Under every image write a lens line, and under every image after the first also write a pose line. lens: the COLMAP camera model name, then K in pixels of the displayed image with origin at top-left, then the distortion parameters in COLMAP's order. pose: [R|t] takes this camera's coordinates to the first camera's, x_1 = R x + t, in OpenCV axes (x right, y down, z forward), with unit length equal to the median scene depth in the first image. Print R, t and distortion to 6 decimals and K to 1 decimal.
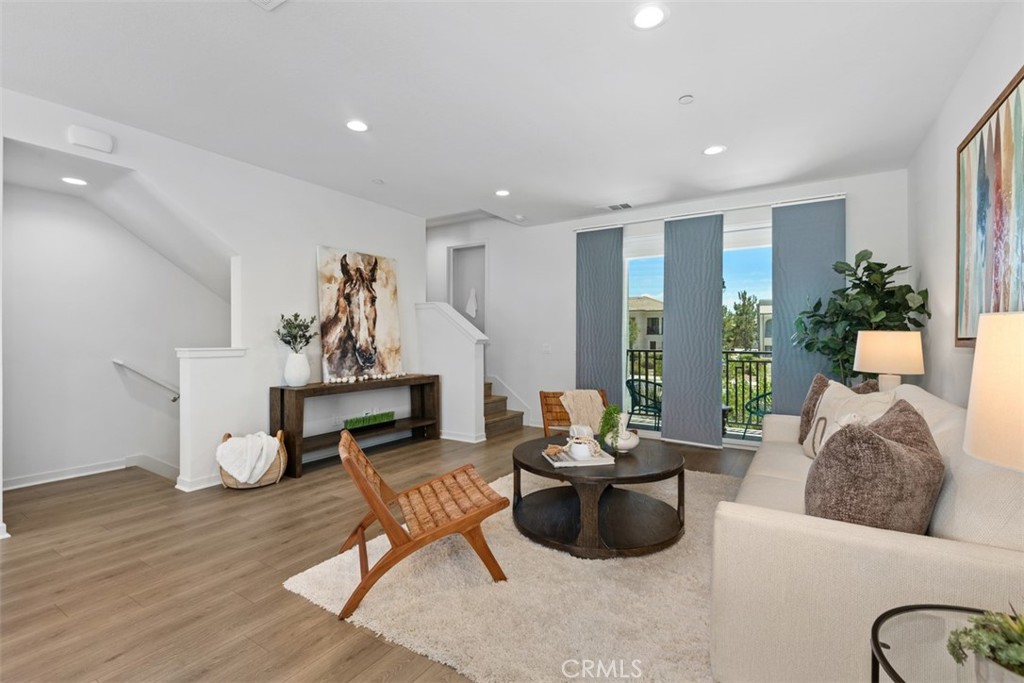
lens RADIAL K [[466.0, 0, 512.0], [0, 466.0, 341.5], [0, 0, 1]] dist [-0.002347, -0.000981]
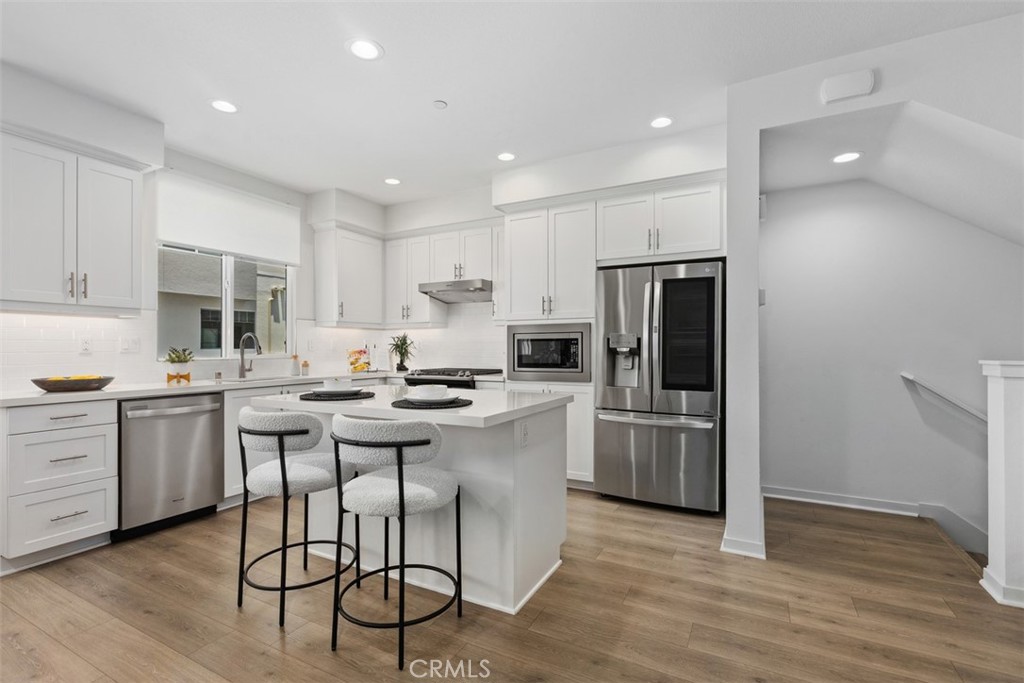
lens RADIAL K [[466.0, 0, 512.0], [0, 466.0, 341.5], [0, 0, 1]] dist [-0.002347, -0.000981]
pose [[0.087193, -0.009612, -0.996145, -0.174066], [-0.012159, 0.999869, -0.010712, 0.003560], [0.996117, 0.013046, 0.087065, 0.356509]]
